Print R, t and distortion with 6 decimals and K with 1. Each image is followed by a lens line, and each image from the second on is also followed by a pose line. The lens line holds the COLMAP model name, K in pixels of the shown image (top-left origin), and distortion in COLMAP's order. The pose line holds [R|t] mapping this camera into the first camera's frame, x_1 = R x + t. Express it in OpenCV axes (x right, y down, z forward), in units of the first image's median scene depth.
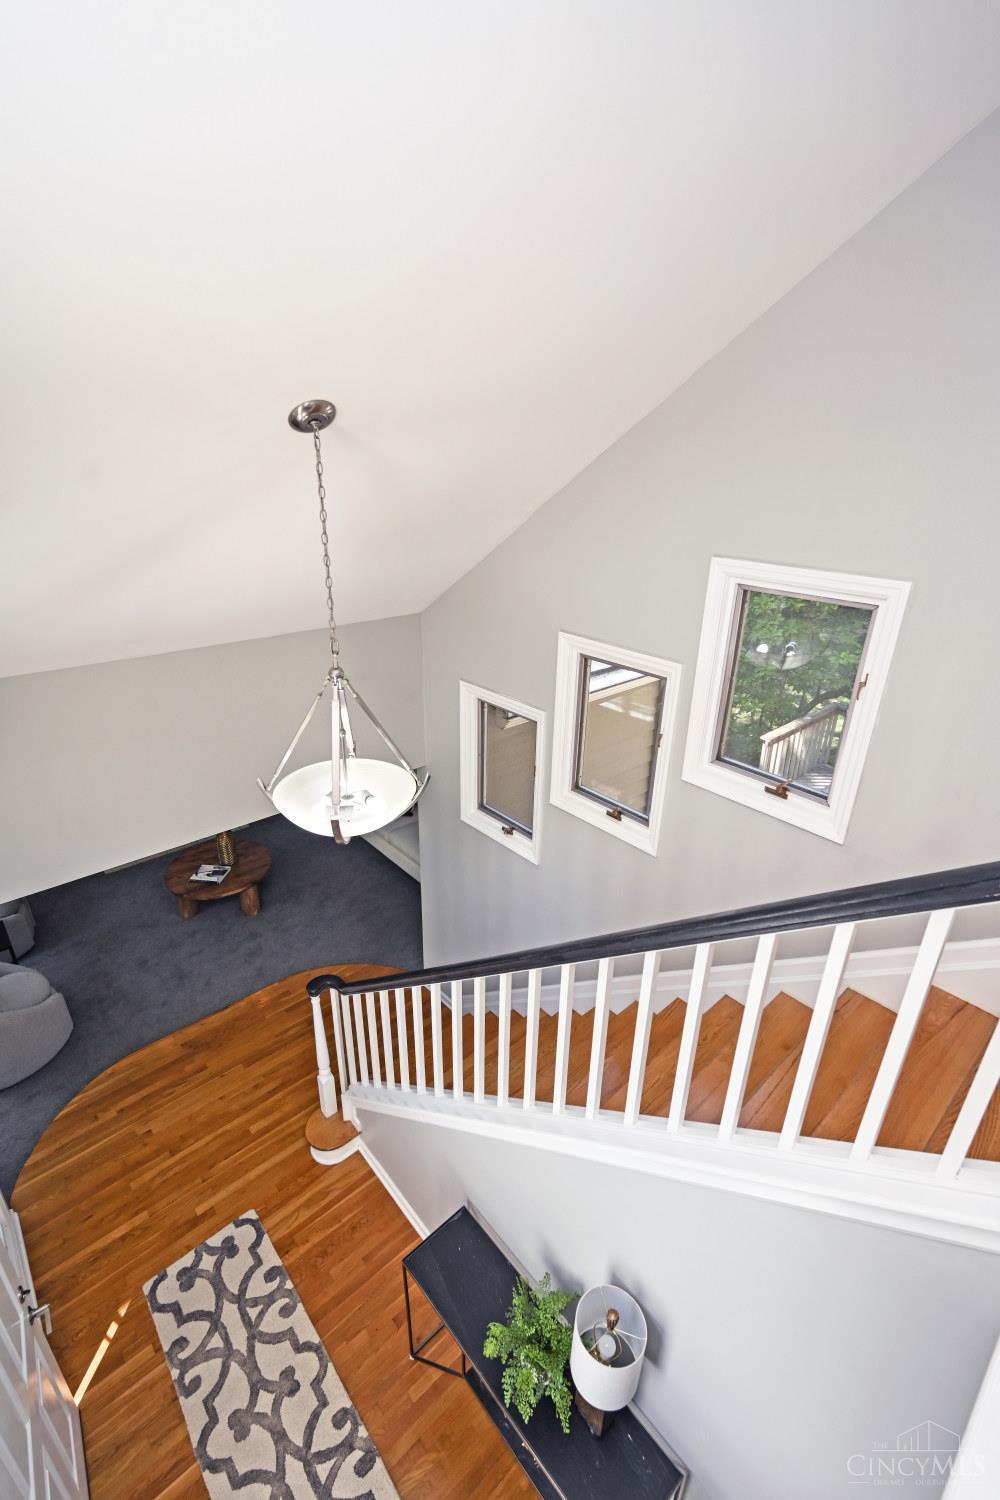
lens RADIAL K [[670.3, 0, 498.1], [0, 670.3, 750.0], [0, 0, 1]] dist [-0.000041, -0.000155]
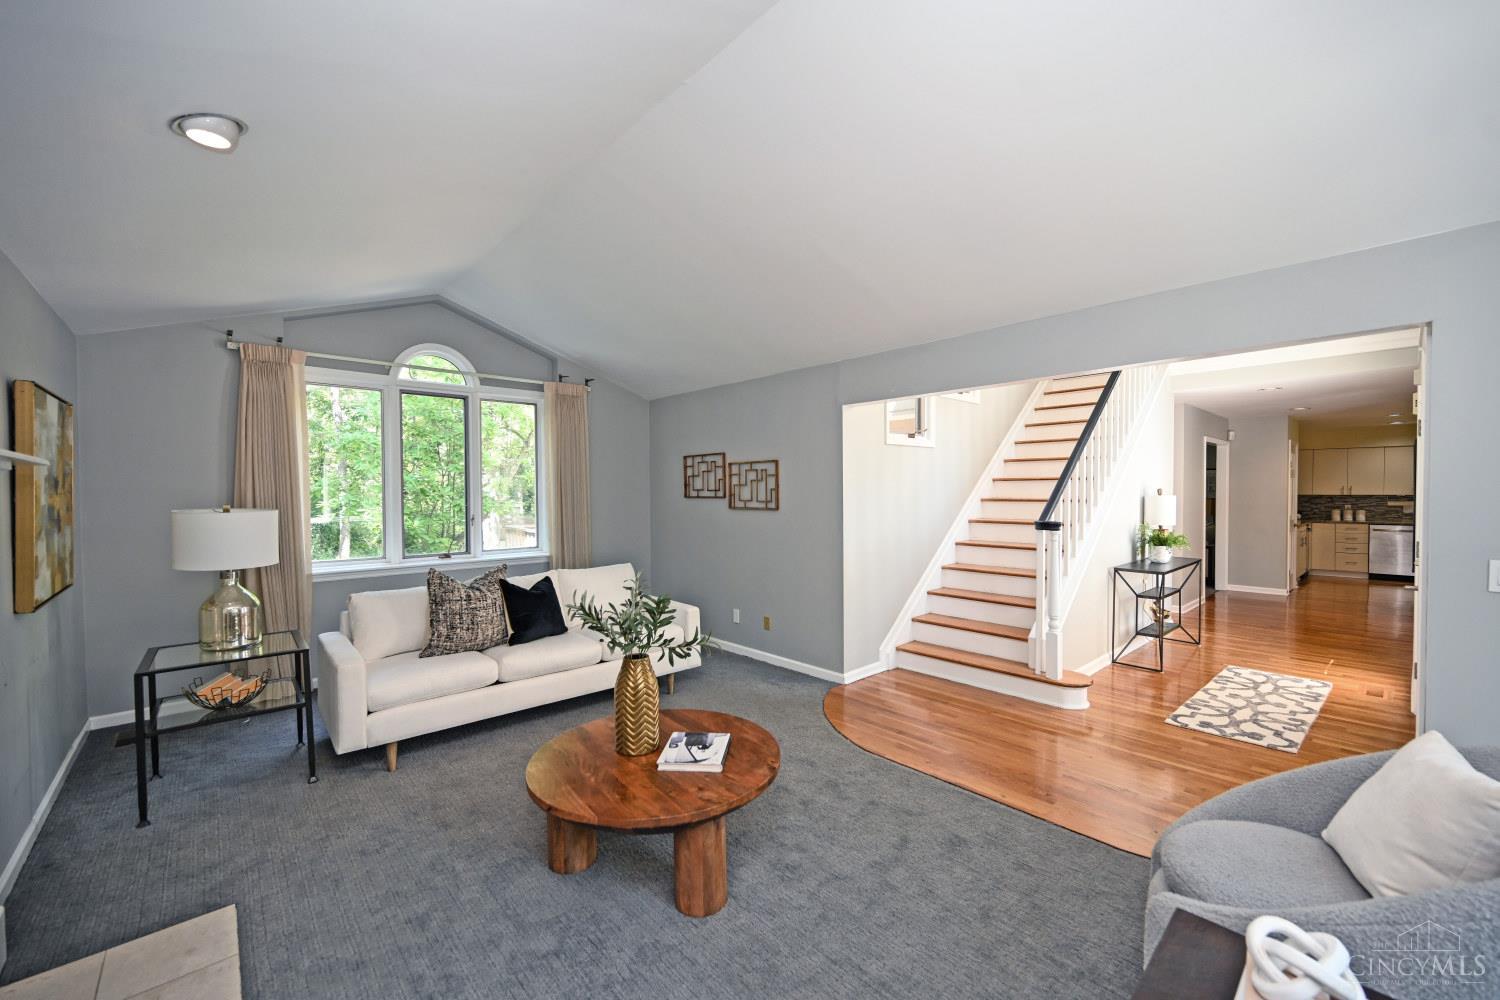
lens RADIAL K [[596.0, 0, 748.0], [0, 596.0, 503.3], [0, 0, 1]] dist [-0.003239, 0.001336]
pose [[-0.005060, -0.036403, 0.999324, -1.439895], [0.398758, 0.916373, 0.035400, 0.073641], [-0.917042, 0.398668, 0.009880, 1.620523]]
